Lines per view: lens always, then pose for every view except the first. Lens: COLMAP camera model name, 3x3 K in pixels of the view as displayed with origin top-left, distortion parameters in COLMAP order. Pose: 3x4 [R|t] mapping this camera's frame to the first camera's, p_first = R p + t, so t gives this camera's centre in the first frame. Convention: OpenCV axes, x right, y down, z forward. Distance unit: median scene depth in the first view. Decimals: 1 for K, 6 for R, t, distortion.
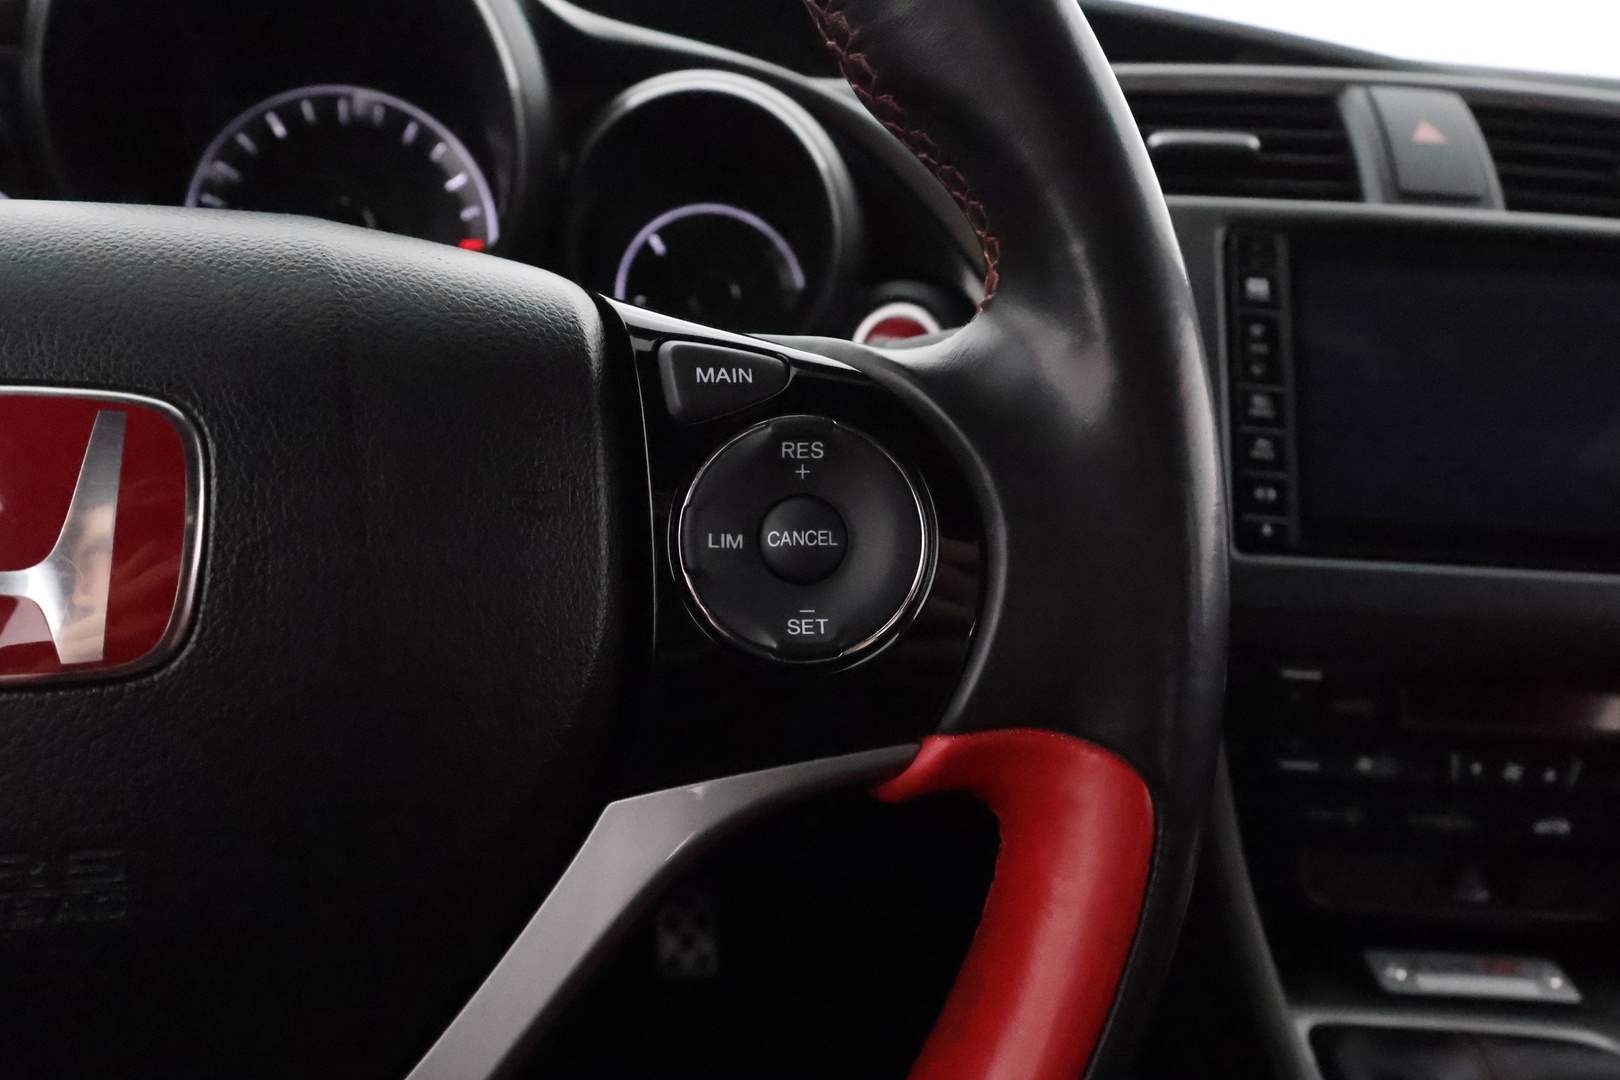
lens RADIAL K [[1269.7, 0, 814.3], [0, 1269.7, 546.7], [0, 0, 1]] dist [0.012199, -0.021704]
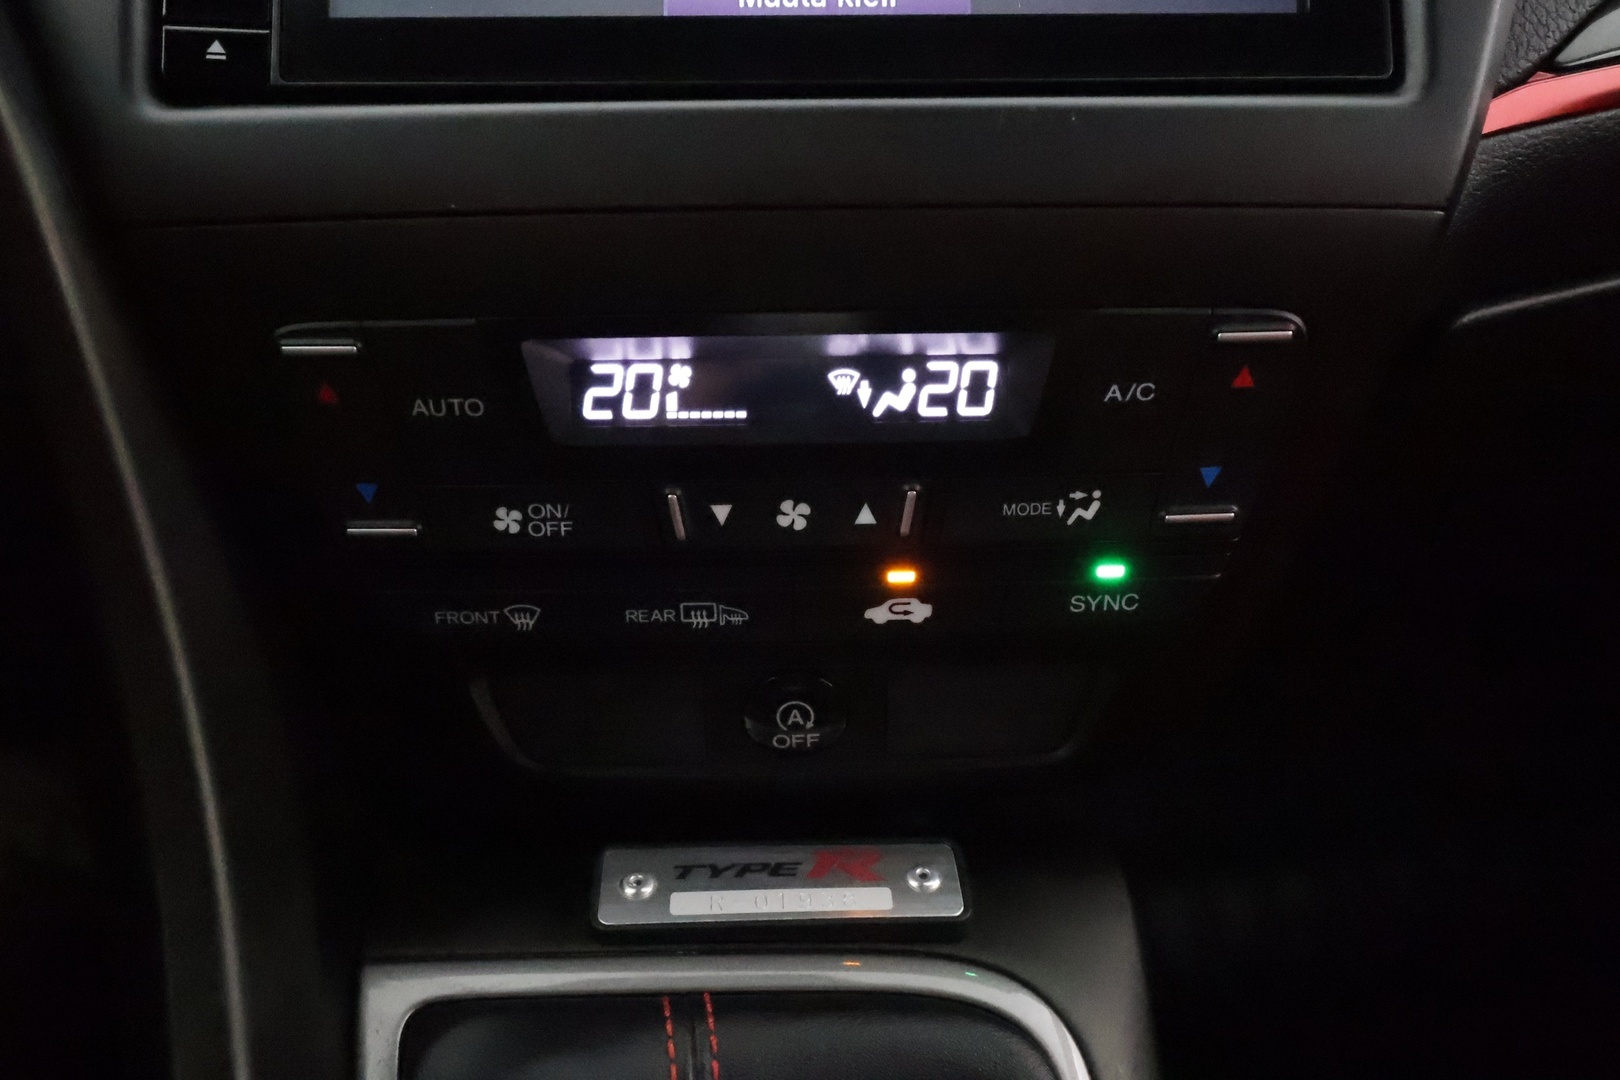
lens RADIAL K [[1269.7, 0, 811.0], [0, 1269.7, 547.3], [0, 0, 1]] dist [0.012199, -0.021704]
pose [[0.997706, -0.067143, -0.008691, 0.563572], [0.067690, 0.986705, 0.147754, 0.114573], [-0.001345, -0.148003, 0.988986, 0.486575]]
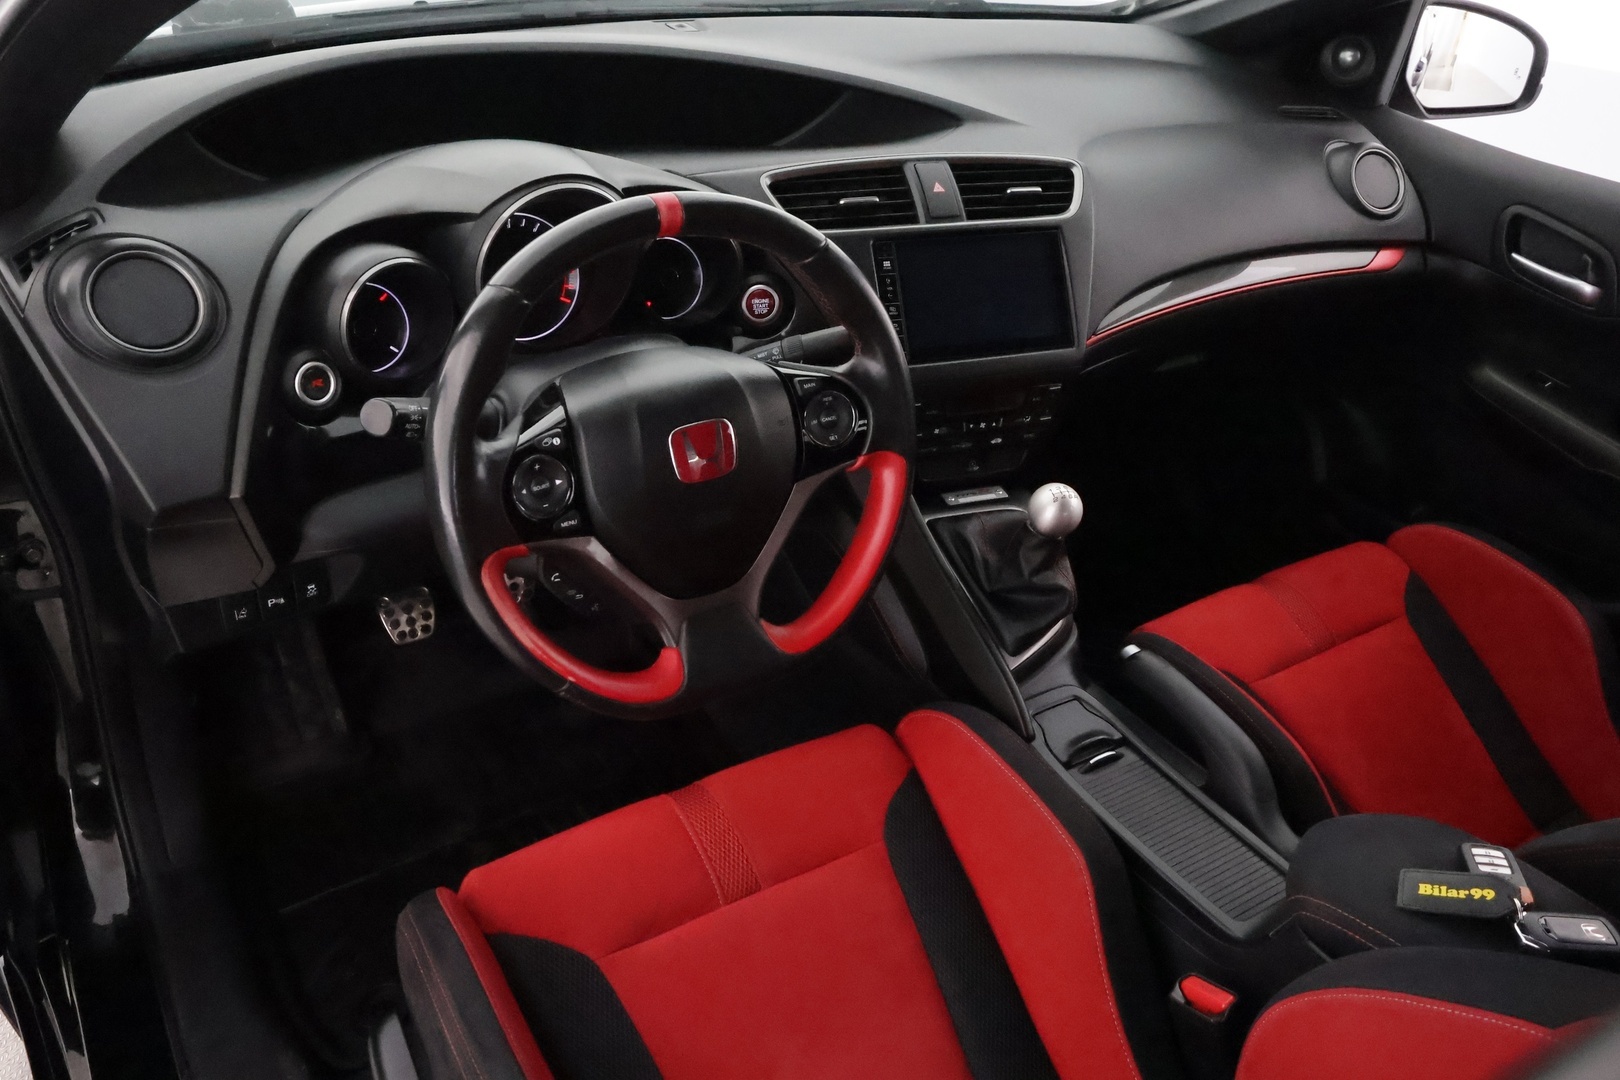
lens RADIAL K [[1269.7, 0, 812.9], [0, 1269.7, 543.5], [0, 0, 1]] dist [0.012199, -0.021704]
pose [[0.931921, -0.193799, 0.306539, -0.767507], [0.105783, 0.953748, 0.281379, -0.429452], [-0.346892, -0.229797, 0.909318, -1.593526]]
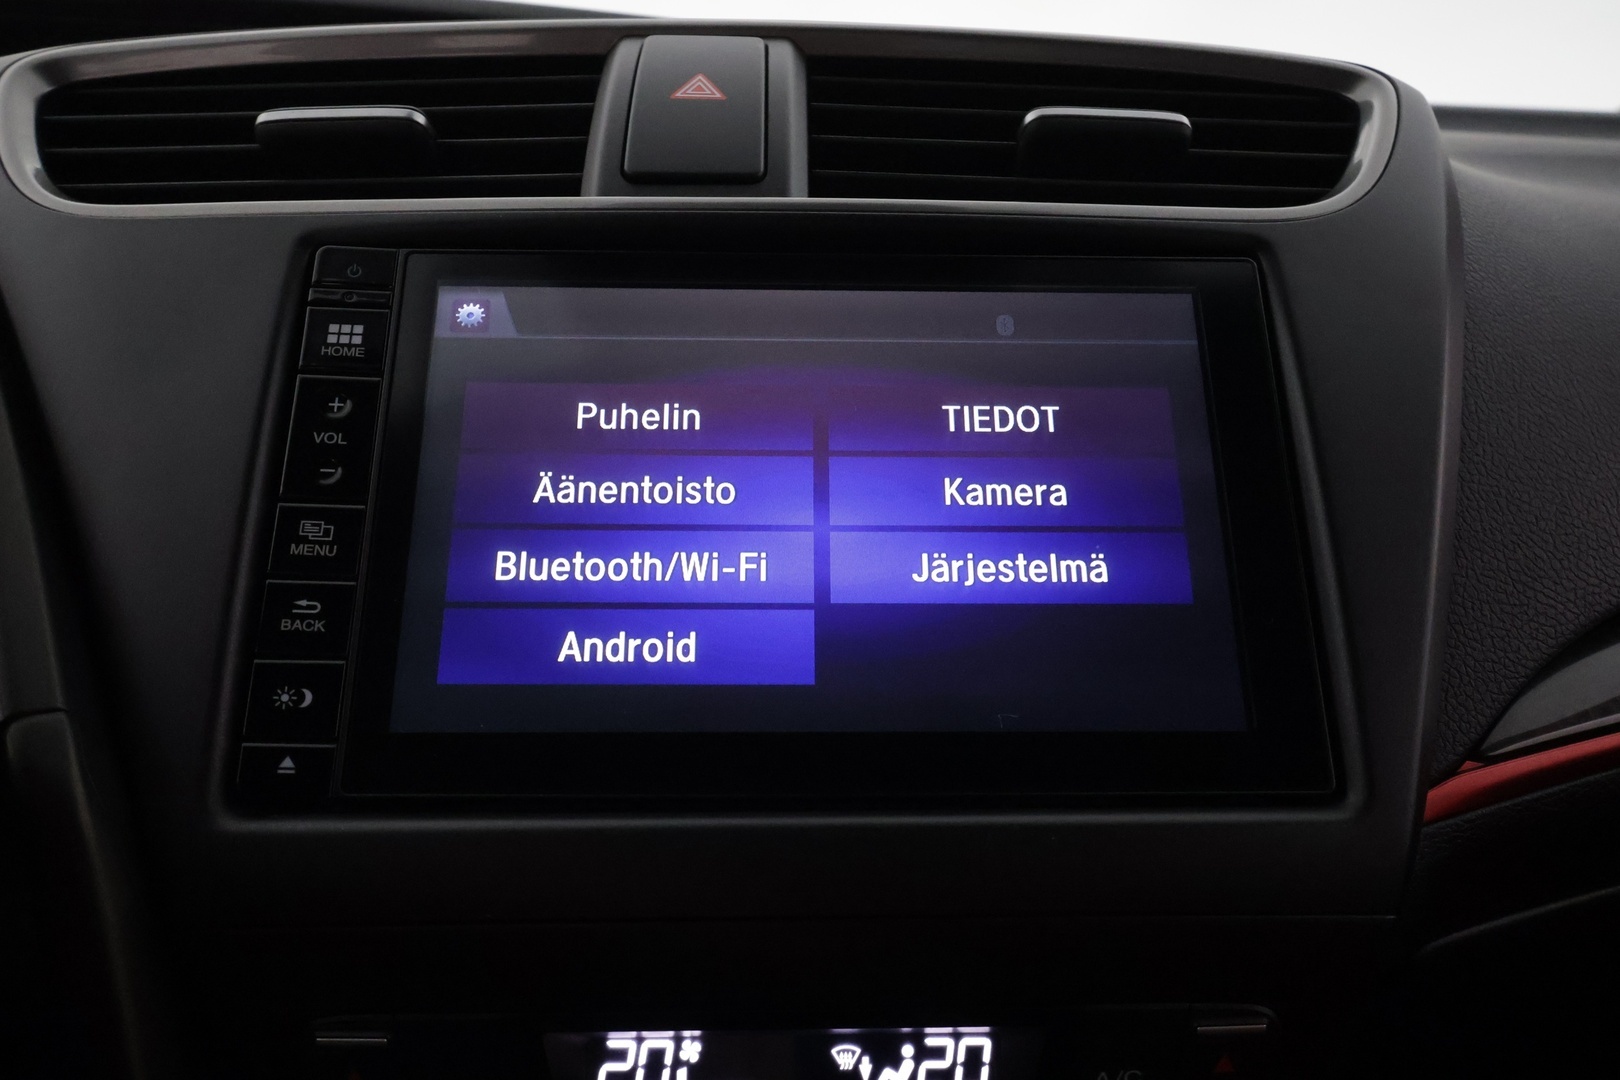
lens RADIAL K [[1269.7, 0, 814.5], [0, 1269.7, 544.3], [0, 0, 1]] dist [0.012199, -0.021704]
pose [[0.998189, -0.057091, 0.018955, 0.565669], [0.058803, 0.992482, -0.107341, -0.035155], [-0.012684, 0.108261, 0.994042, 0.442400]]
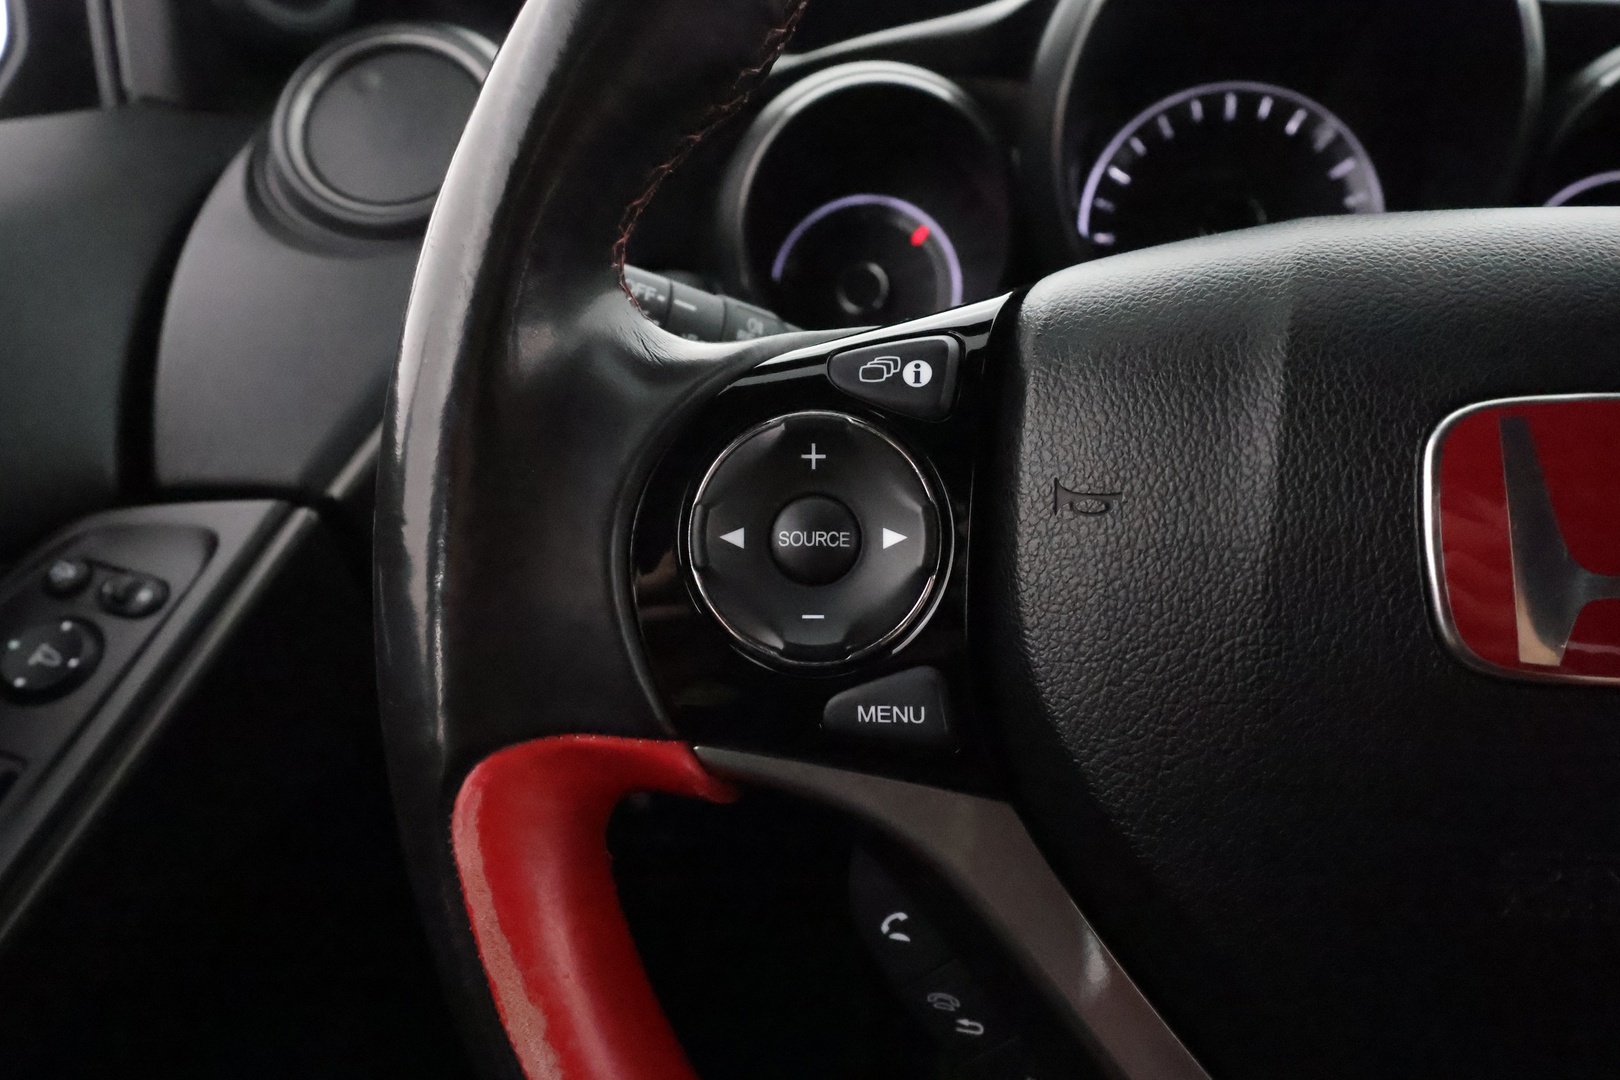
lens RADIAL K [[1269.7, 0, 803.7], [0, 1269.7, 540.1], [0, 0, 1]] dist [0.012199, -0.021704]
pose [[0.934864, 0.023264, -0.354242, -0.364998], [-0.020122, 0.999719, 0.012552, -0.004484], [0.354434, -0.004607, 0.935070, -0.079104]]
